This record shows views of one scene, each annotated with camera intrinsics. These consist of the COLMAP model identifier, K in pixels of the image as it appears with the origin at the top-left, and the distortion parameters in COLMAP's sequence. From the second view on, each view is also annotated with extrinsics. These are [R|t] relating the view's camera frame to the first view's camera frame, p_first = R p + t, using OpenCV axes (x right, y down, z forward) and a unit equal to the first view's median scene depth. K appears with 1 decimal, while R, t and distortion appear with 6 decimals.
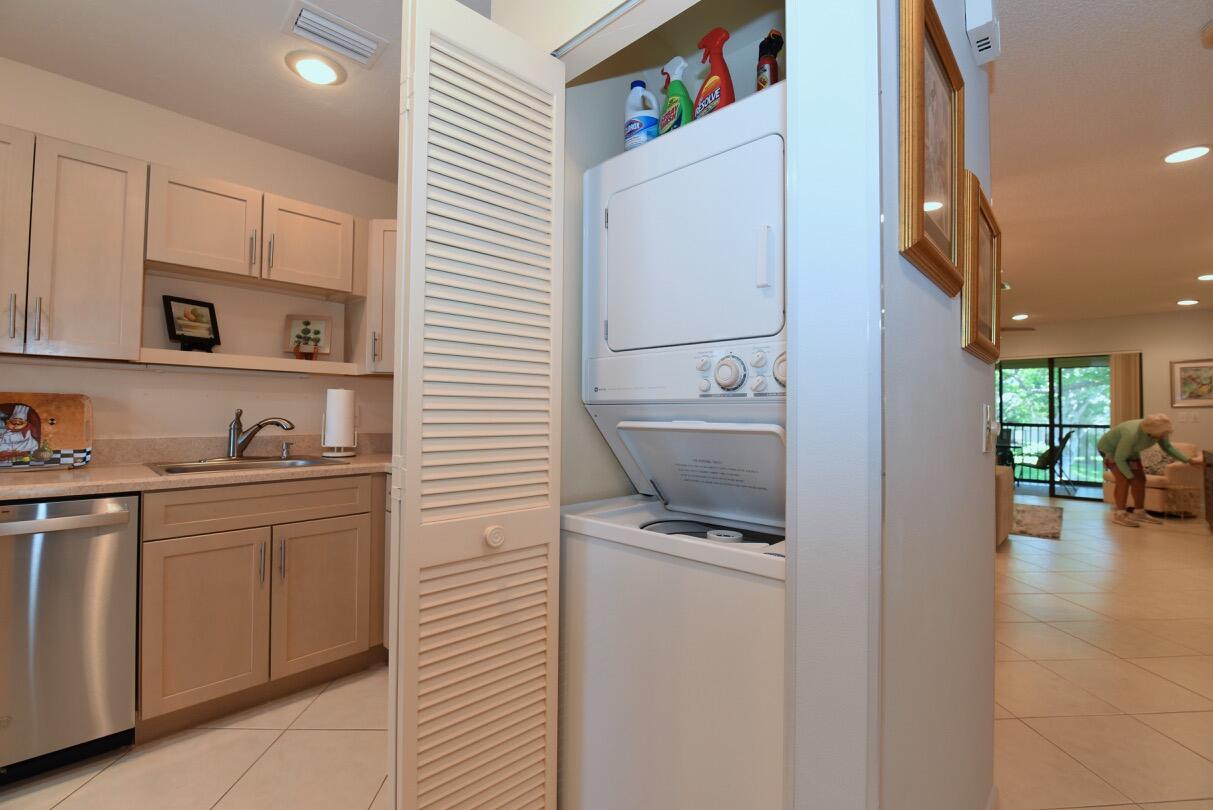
lens RADIAL K [[527.5, 0, 605.8], [0, 527.5, 398.8], [0, 0, 1]] dist [-0.002409, -0.007985]
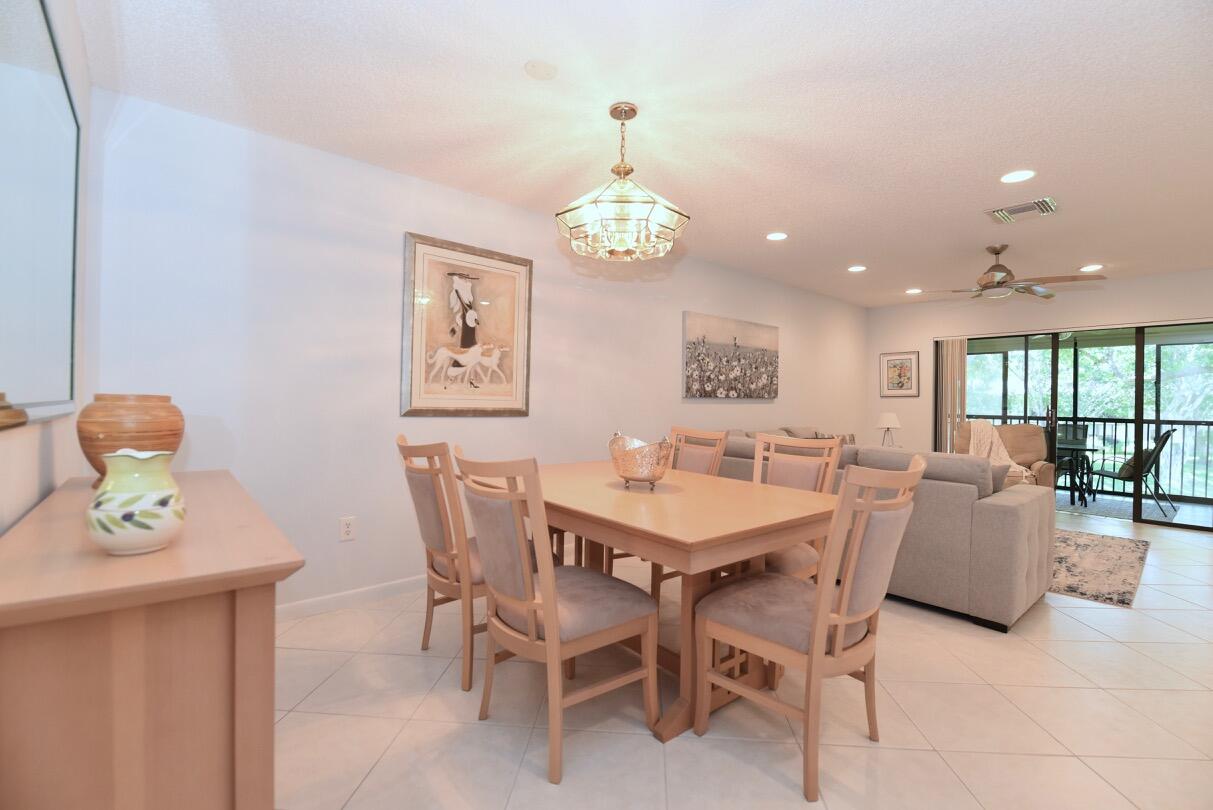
lens RADIAL K [[527.5, 0, 604.8], [0, 527.5, 399.7], [0, 0, 1]] dist [-0.002409, -0.007985]
pose [[0.993200, 0.003085, -0.116378, 0.198511], [-0.000910, 0.999824, 0.018735, 0.007755], [0.116416, -0.018502, 0.993028, 0.199326]]
